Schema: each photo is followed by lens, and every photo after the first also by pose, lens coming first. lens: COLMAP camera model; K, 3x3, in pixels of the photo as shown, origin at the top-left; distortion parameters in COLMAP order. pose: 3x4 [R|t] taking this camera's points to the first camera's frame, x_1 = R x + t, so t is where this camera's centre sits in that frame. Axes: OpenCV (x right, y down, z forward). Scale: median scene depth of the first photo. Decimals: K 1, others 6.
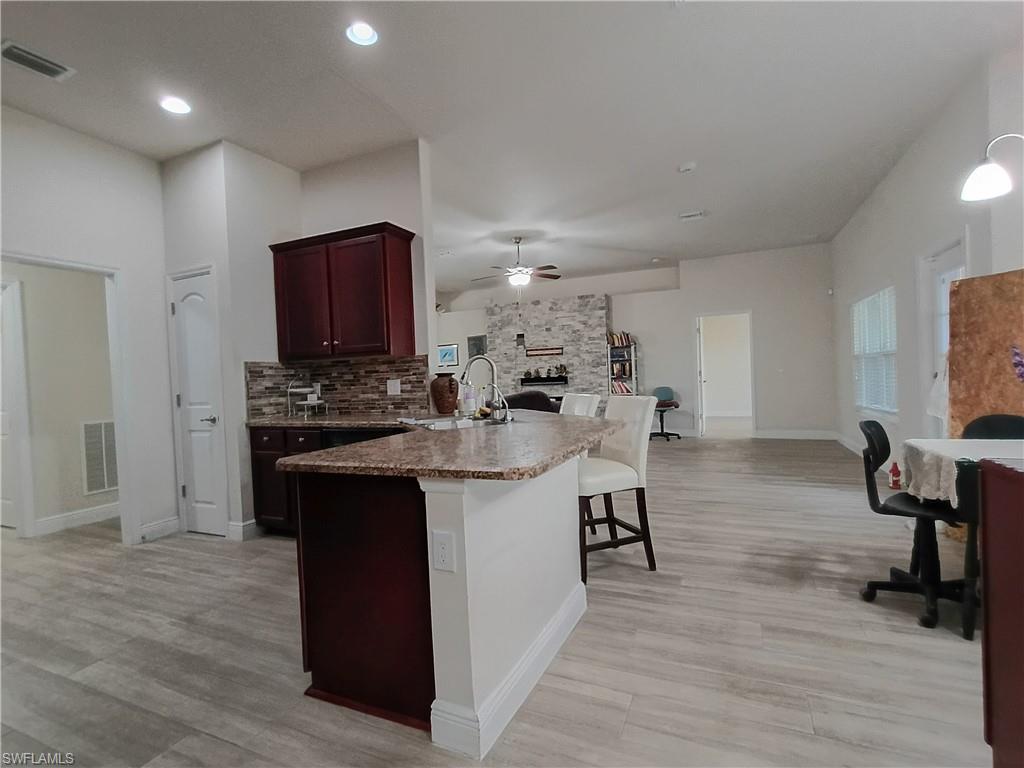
lens RADIAL K [[498.1, 0, 512.0], [0, 498.1, 384.0], [0, 0, 1]] dist [-0.003932, 0.000428]
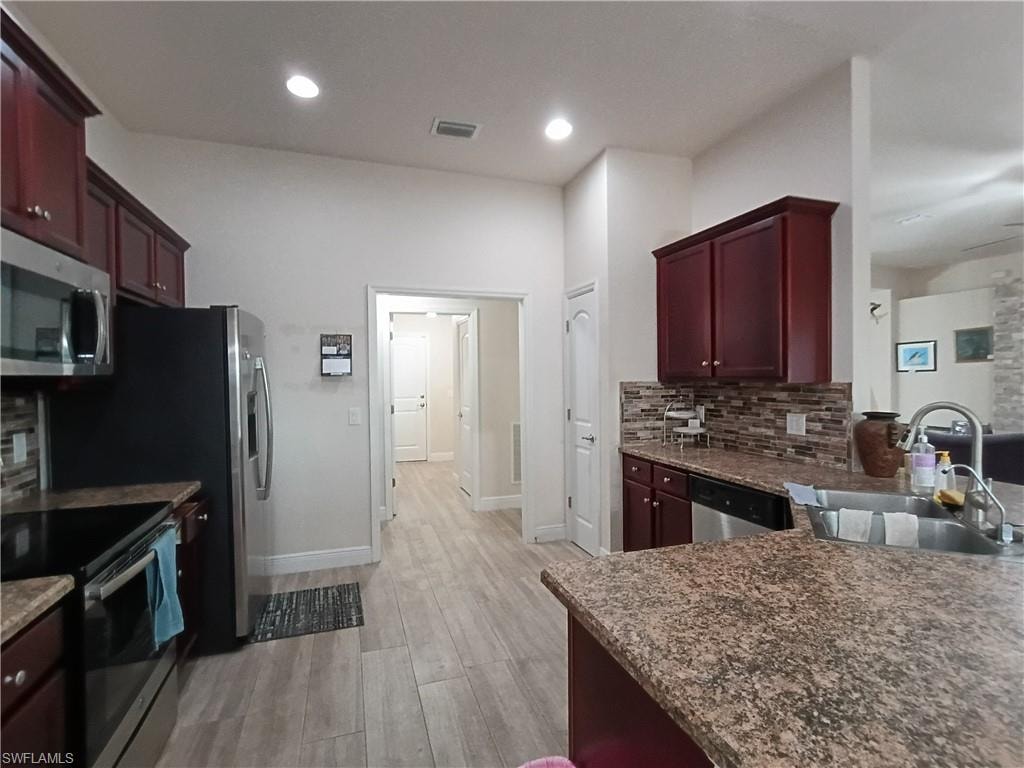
lens RADIAL K [[498.1, 0, 512.0], [0, 498.1, 384.0], [0, 0, 1]] dist [-0.003932, 0.000428]
pose [[0.675289, 0.047079, -0.736049, 0.012487], [-0.030514, 0.998890, 0.035895, -0.063389], [0.736922, -0.001779, 0.675976, 0.203244]]
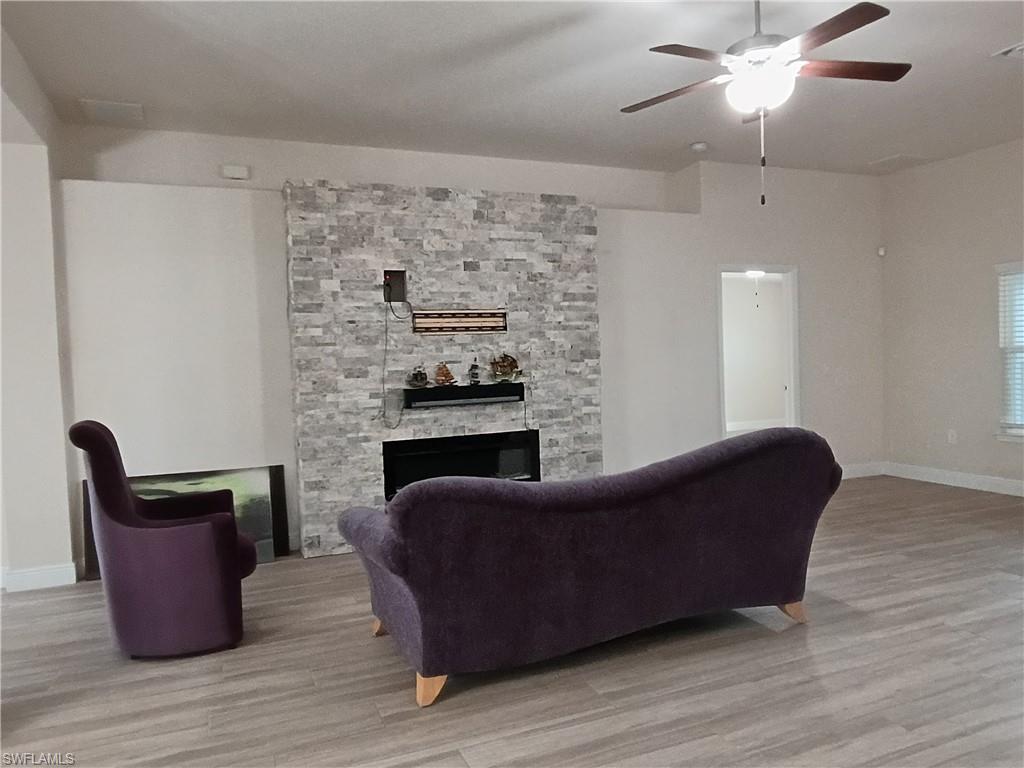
lens RADIAL K [[712.9, 0, 512.0], [0, 712.9, 384.0], [0, 0, 1]] dist [-0.009326, 0.002019]
pose [[0.689627, -0.011385, 0.724076, -0.708243], [0.016755, 0.999860, -0.000236, -0.031781], [-0.723971, 0.012295, 0.689720, 1.295332]]
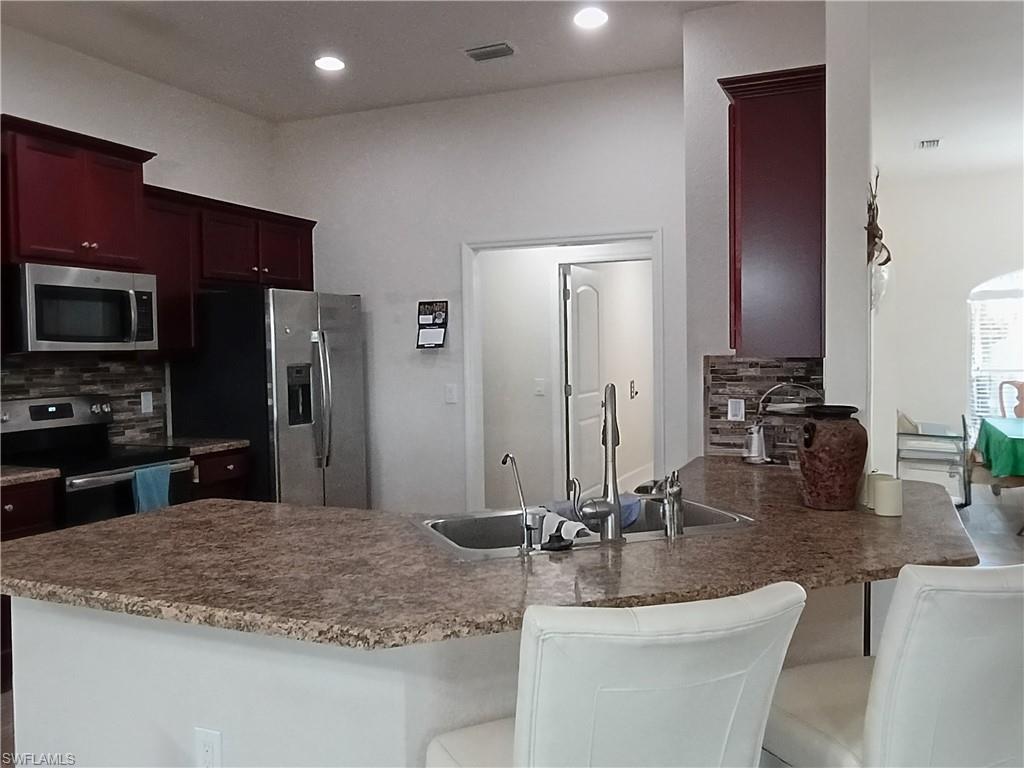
lens RADIAL K [[841.3, 0, 512.0], [0, 841.3, 384.0], [0, 0, 1]] dist [0.002852, 0.003488]
pose [[0.026405, 0.079938, -0.996450, 0.502786], [-0.005075, 0.996796, 0.079831, -0.087125], [0.999638, 0.002949, 0.026726, 0.671873]]
